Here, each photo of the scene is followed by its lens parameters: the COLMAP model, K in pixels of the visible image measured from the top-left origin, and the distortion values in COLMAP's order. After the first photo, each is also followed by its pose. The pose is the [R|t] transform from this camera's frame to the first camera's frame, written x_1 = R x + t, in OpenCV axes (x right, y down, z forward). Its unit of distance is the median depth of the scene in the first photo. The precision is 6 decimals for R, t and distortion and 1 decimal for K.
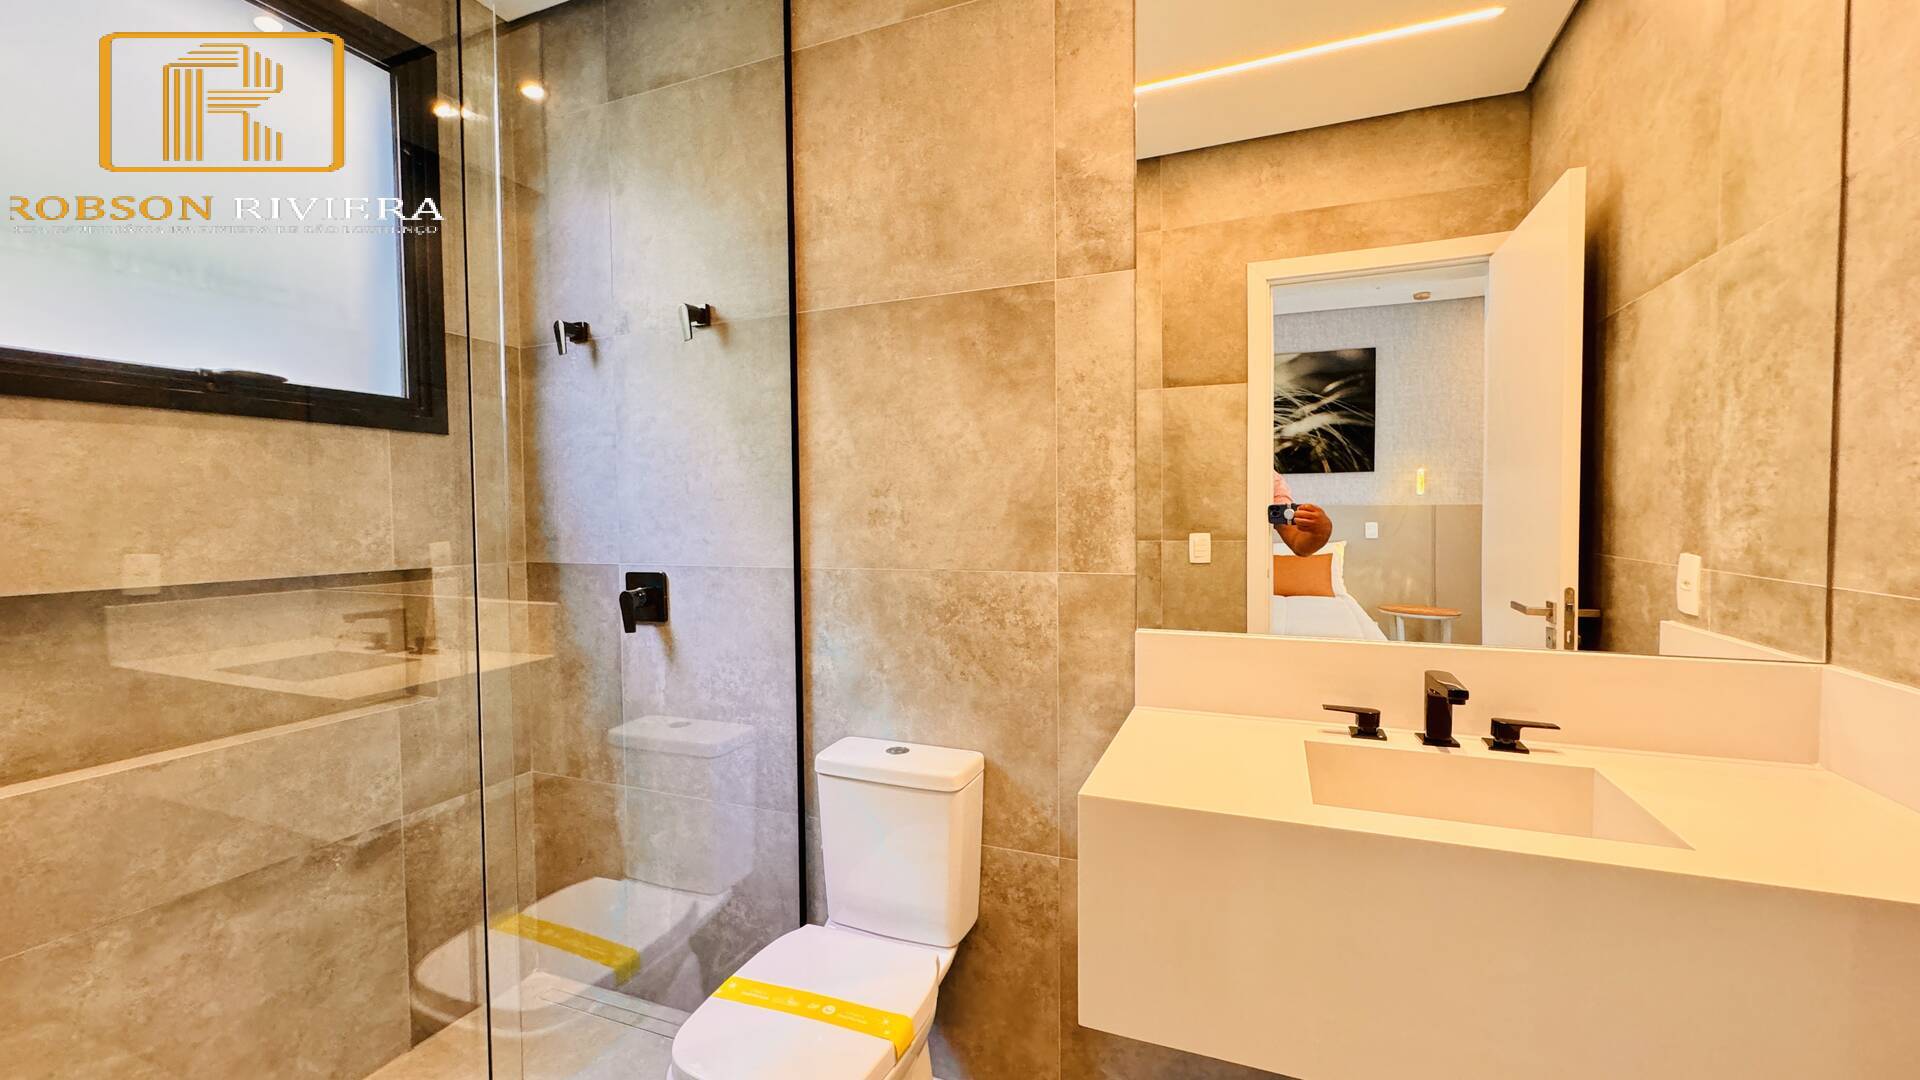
lens RADIAL K [[765.6, 0, 960.0], [0, 765.6, 540.0], [0, 0, 1]] dist [-0.001754, 0.000349]
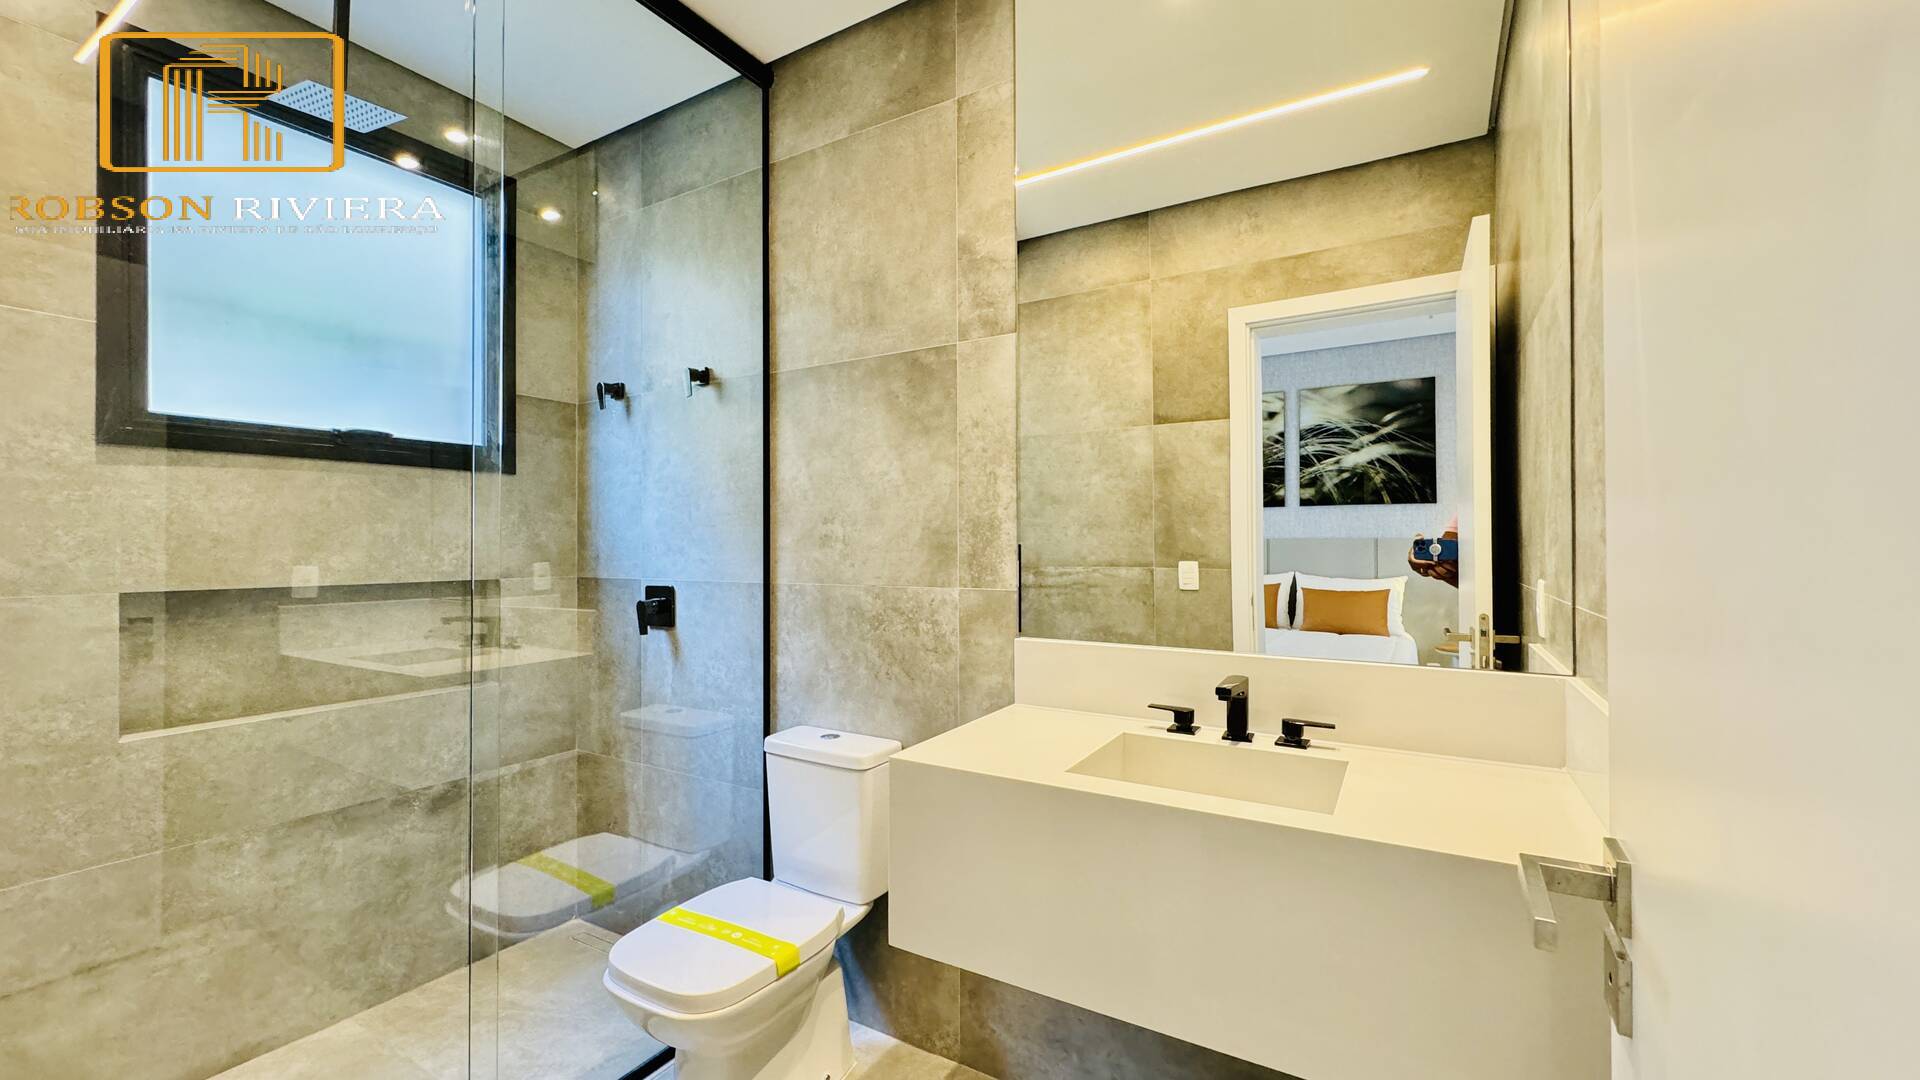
lens RADIAL K [[765.6, 0, 960.0], [0, 765.6, 540.0], [0, 0, 1]] dist [-0.001754, 0.000349]
pose [[0.988307, 0.006230, -0.152350, 0.282215], [-0.012538, 0.999102, -0.040477, 0.014615], [0.151961, 0.041913, 0.987497, -0.150102]]
